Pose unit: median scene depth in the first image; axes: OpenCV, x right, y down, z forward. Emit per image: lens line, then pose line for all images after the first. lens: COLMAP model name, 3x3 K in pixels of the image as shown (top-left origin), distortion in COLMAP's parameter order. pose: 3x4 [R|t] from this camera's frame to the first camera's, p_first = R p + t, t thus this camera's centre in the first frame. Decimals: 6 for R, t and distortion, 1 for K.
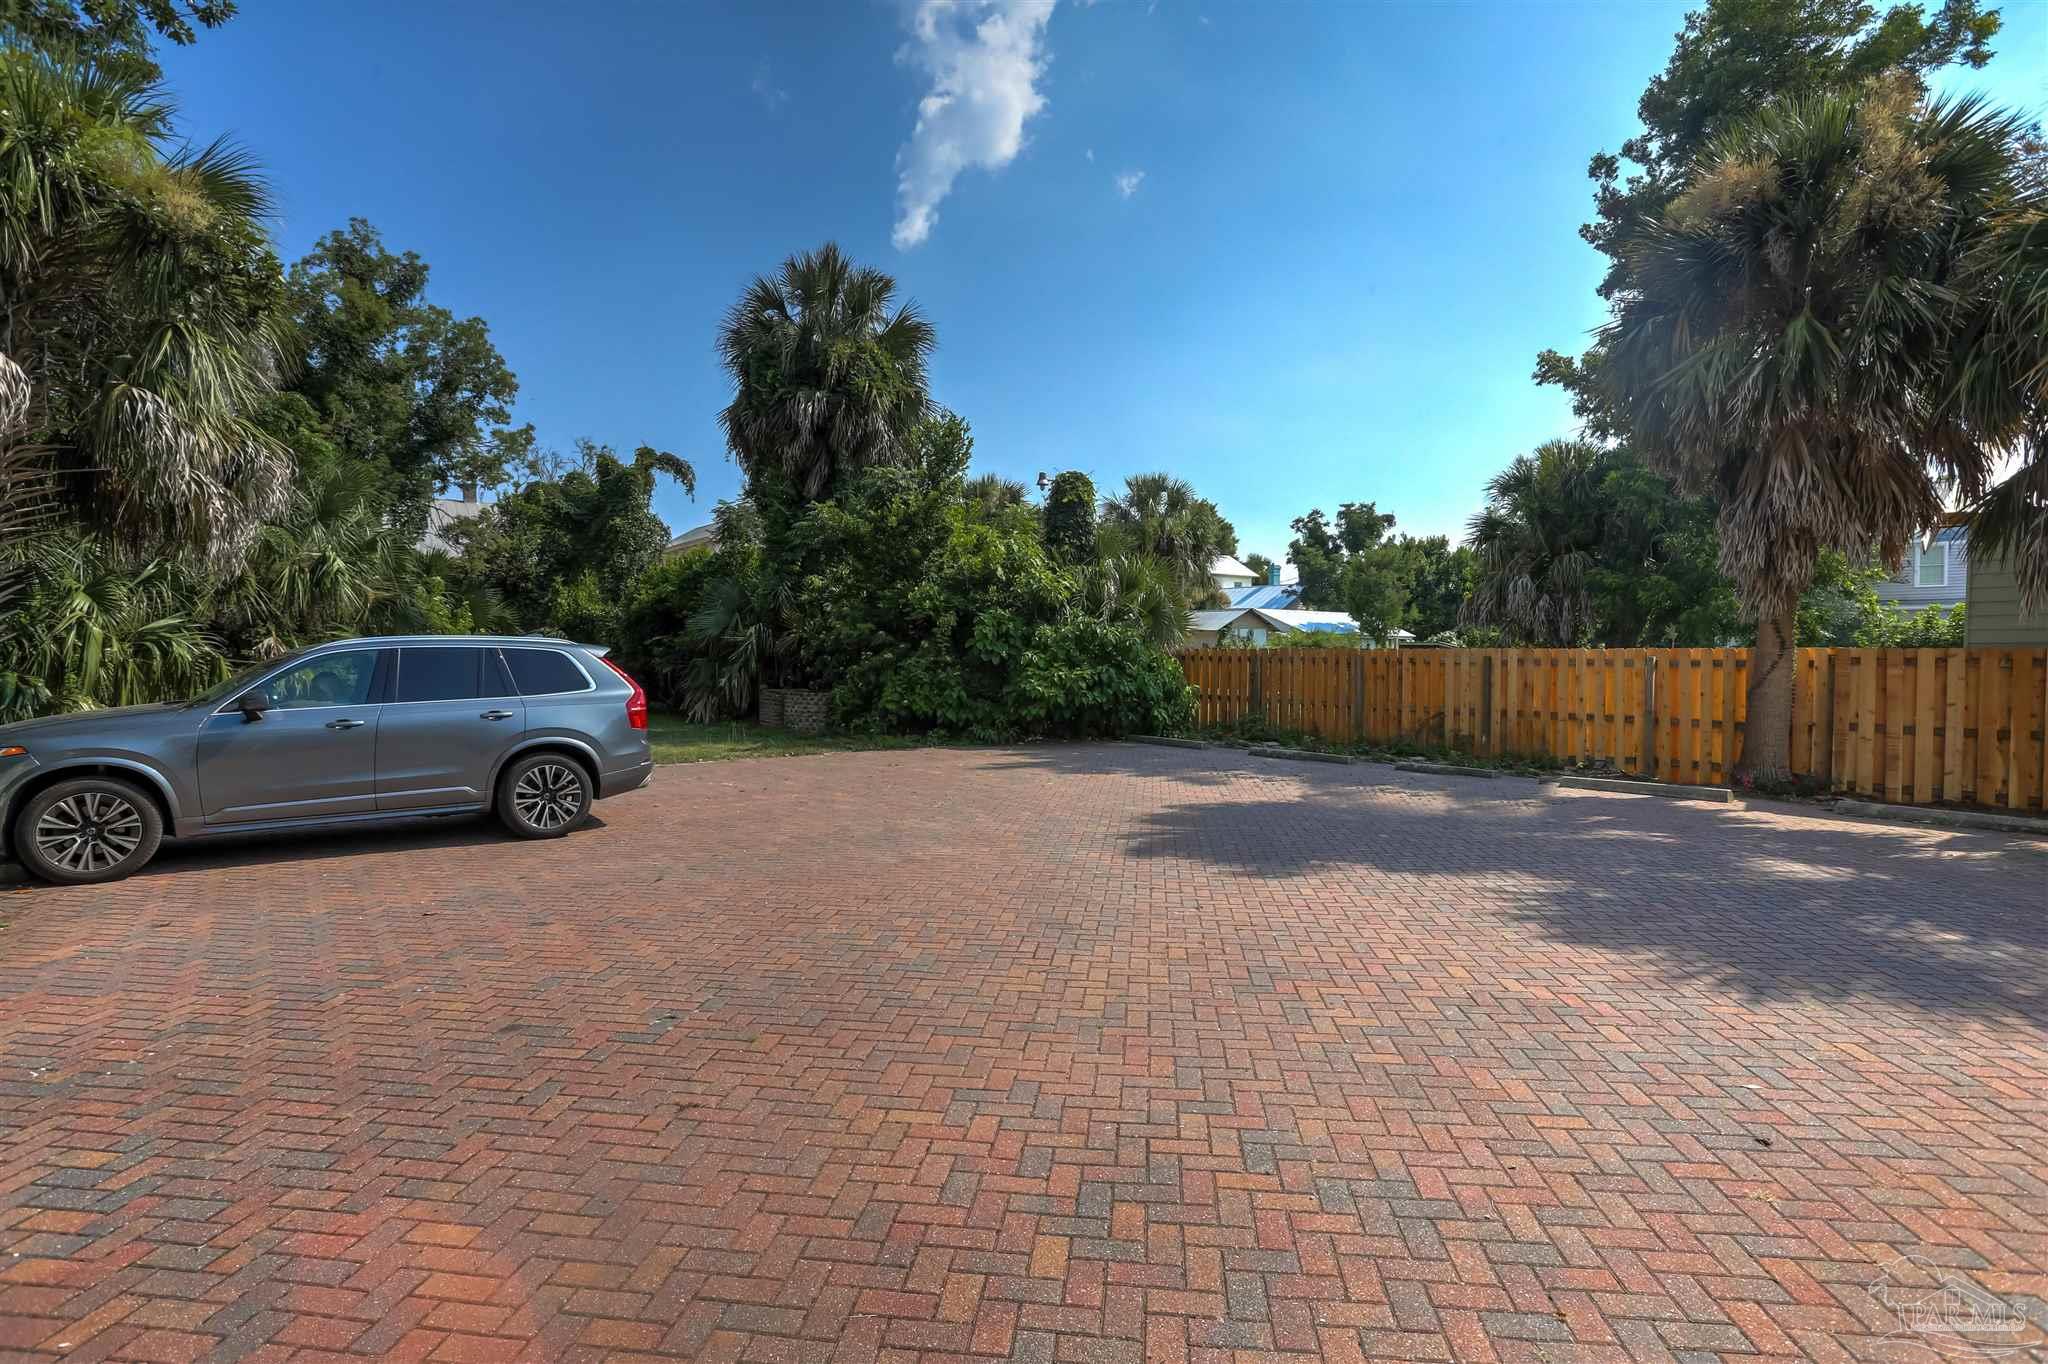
lens RADIAL K [[996.8, 0, 1024.9], [0, 996.8, 675.7], [0, 0, 1]] dist [-0.062371, 0.029976]
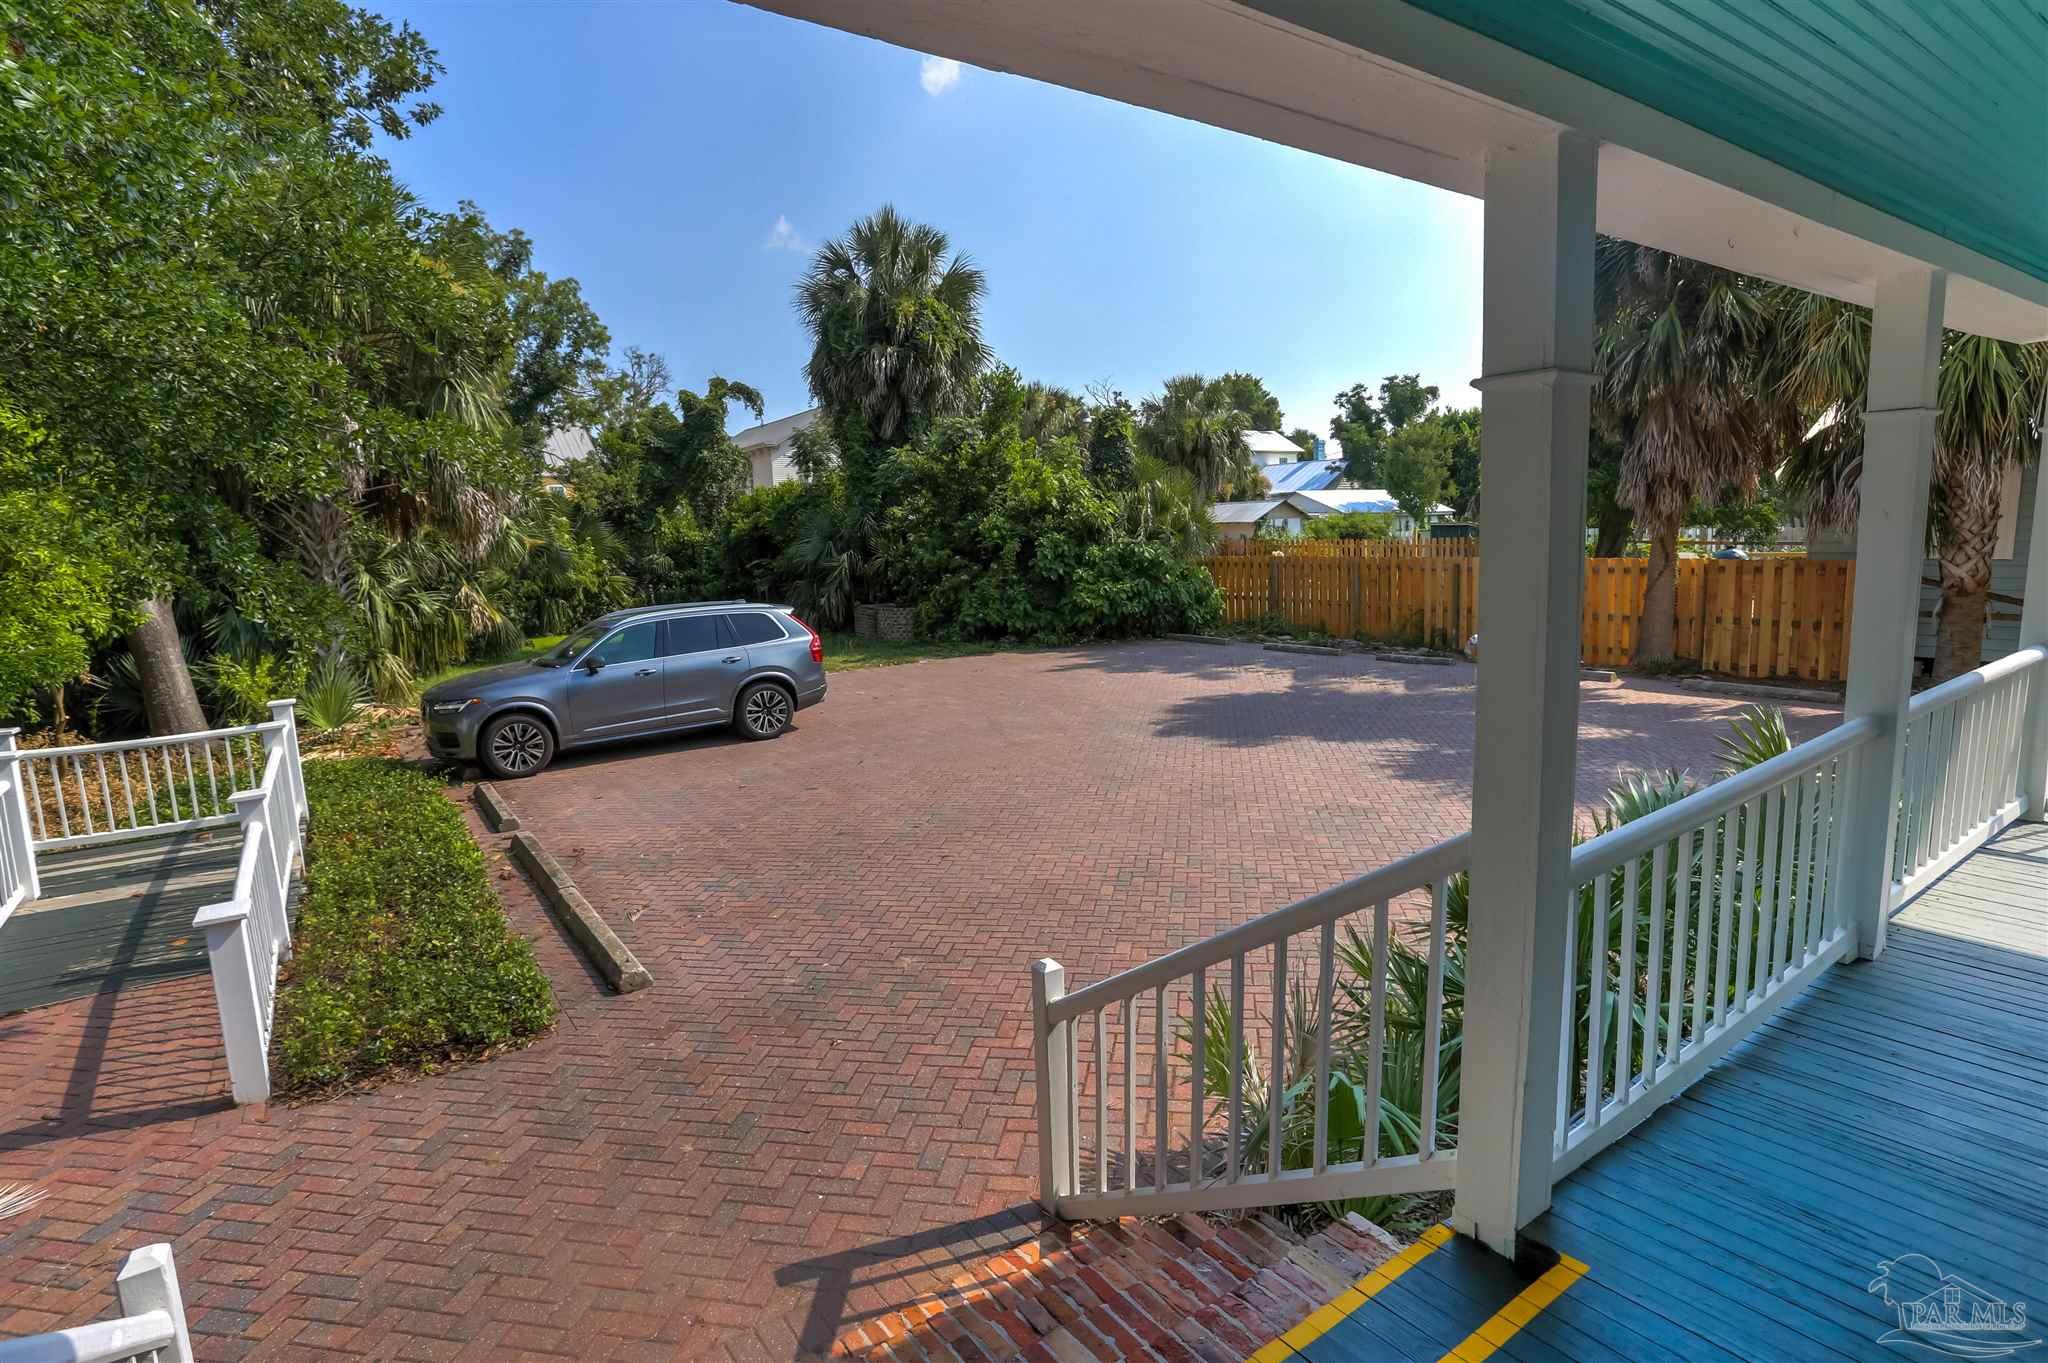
lens RADIAL K [[1042.9, 0, 1024.0], [0, 1042.9, 681.5], [0, 0, 1]] dist [-0.054988, 0.025527]
pose [[0.997964, -0.037906, -0.051291, -0.005018], [0.044159, 0.990936, 0.126869, -0.050696], [0.046017, -0.128876, 0.990592, -0.260588]]
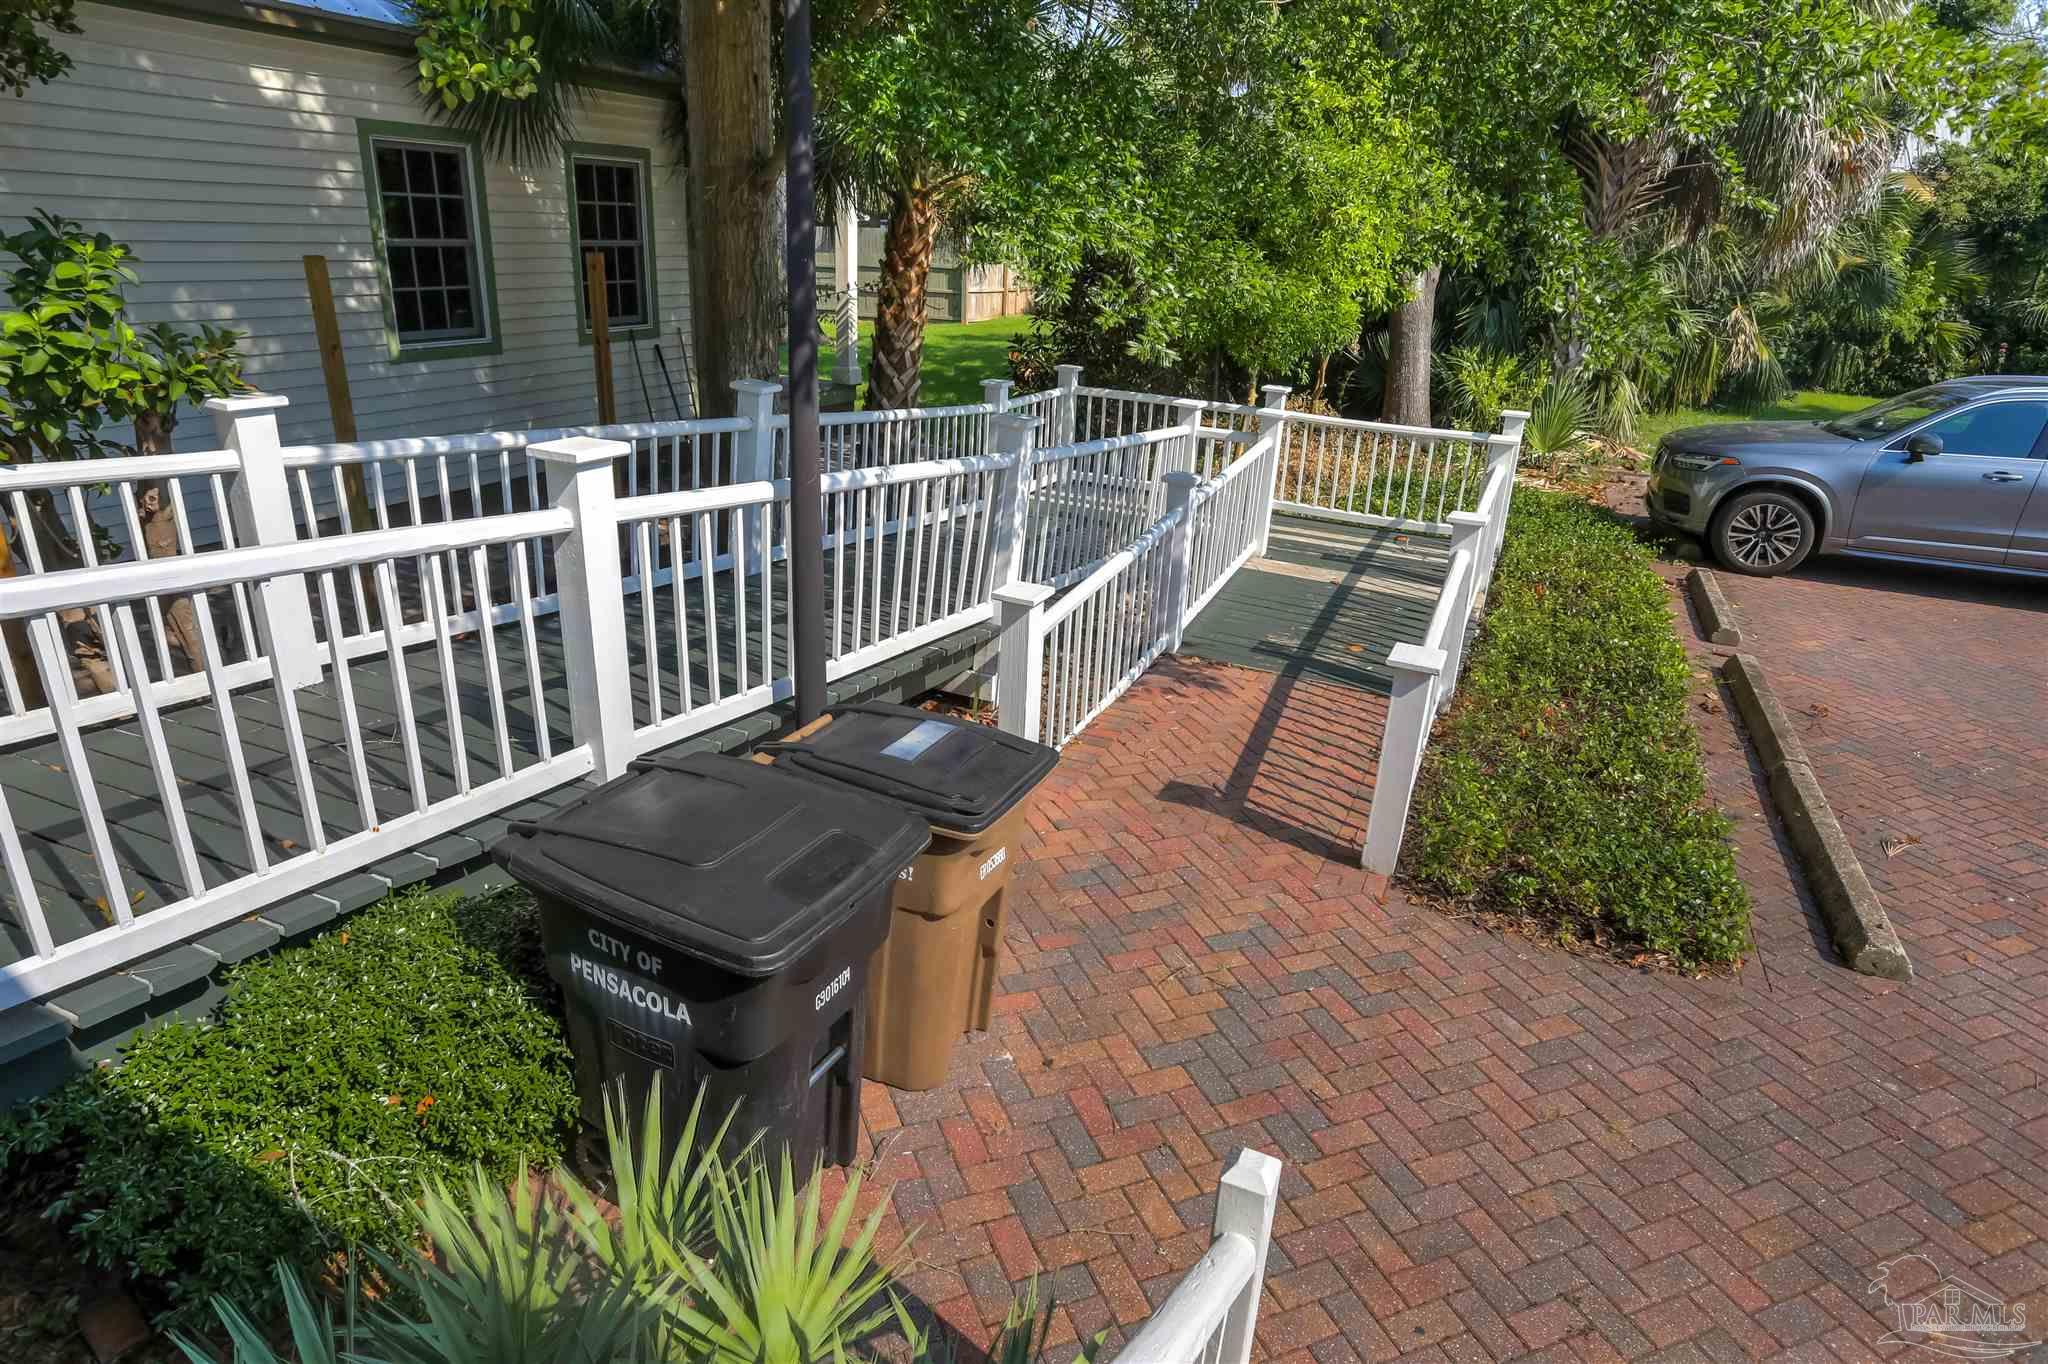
lens RADIAL K [[1169.1, 0, 1024.0], [0, 1169.1, 682.0], [0, 0, 1]] dist [-0.053786, 0.036812]
pose [[0.489160, 0.333775, -0.805802, -0.068917], [-0.062109, 0.934864, 0.349531, -0.044779], [0.869980, -0.120929, 0.478028, -0.208824]]
